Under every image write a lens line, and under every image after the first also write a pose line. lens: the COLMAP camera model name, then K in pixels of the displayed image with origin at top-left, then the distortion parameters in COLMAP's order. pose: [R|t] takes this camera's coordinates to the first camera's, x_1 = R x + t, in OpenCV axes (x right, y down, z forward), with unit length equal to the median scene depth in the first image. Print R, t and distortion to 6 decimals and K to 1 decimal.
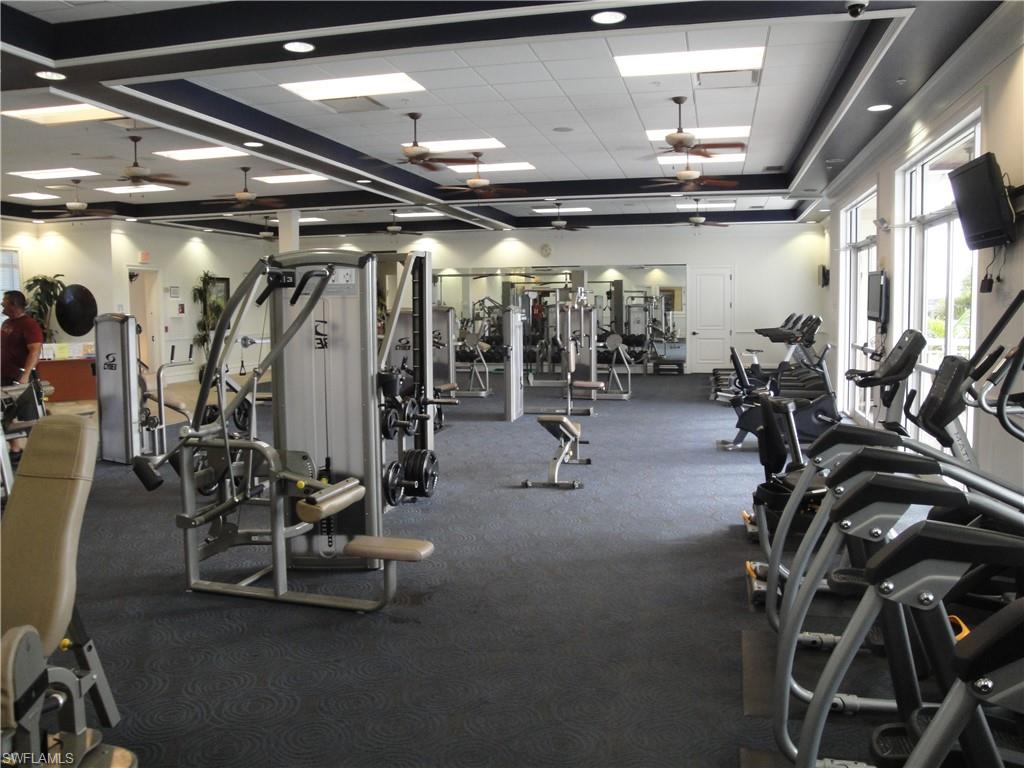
lens RADIAL K [[865.2, 0, 518.7], [0, 865.2, 376.5], [0, 0, 1]] dist [-0.056437, 0.004071]
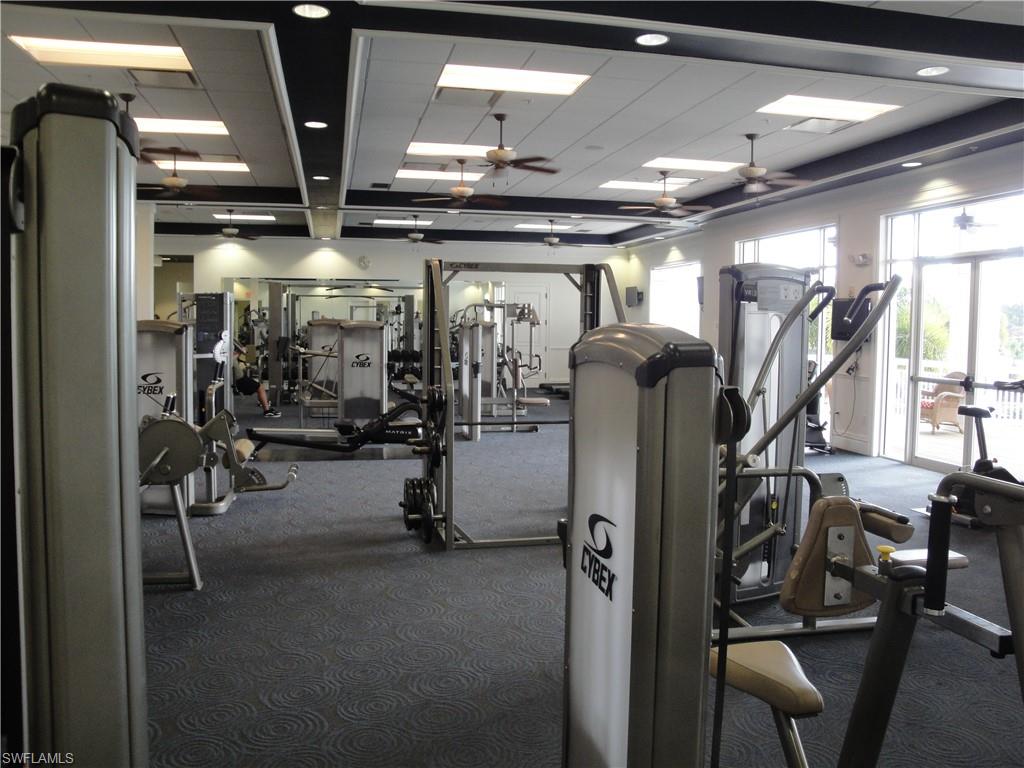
lens RADIAL K [[865.2, 0, 517.2], [0, 865.2, 388.9], [0, 0, 1]] dist [-0.056437, 0.004071]
pose [[0.864112, -0.029521, 0.502434, -0.356933], [0.030585, 0.999513, 0.006125, -0.010496], [-0.502370, 0.010074, 0.864594, 0.121537]]
